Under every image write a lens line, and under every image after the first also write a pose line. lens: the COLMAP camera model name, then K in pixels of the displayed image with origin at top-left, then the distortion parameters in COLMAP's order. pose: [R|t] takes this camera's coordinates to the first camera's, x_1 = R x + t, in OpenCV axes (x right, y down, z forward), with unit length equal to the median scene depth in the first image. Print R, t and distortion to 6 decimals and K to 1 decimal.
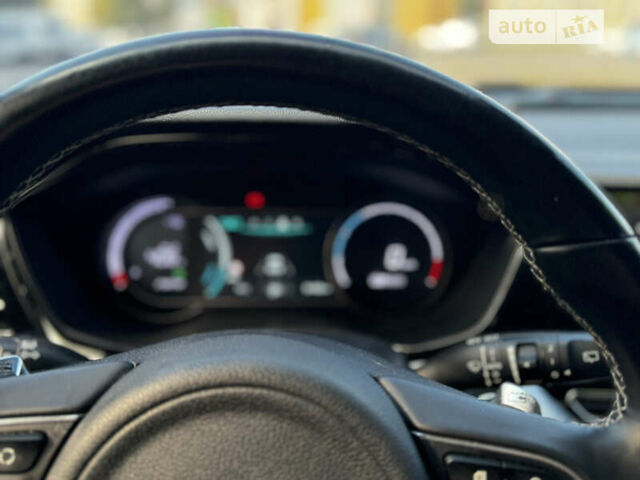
lens RADIAL K [[531.1, 0, 323.4], [0, 531.1, 237.9], [0, 0, 1]] dist [0.070867, -0.130931]
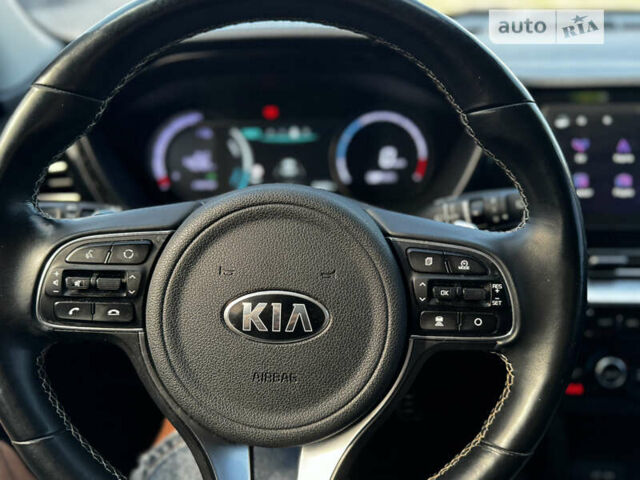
lens RADIAL K [[531.1, 0, 324.3], [0, 531.1, 240.2], [0, 0, 1]] dist [0.070867, -0.130931]
pose [[0.999554, -0.025055, -0.016225, 0.008322], [0.026703, 0.993475, 0.110883, 0.144999], [0.013340, -0.111267, 0.993701, -0.392429]]
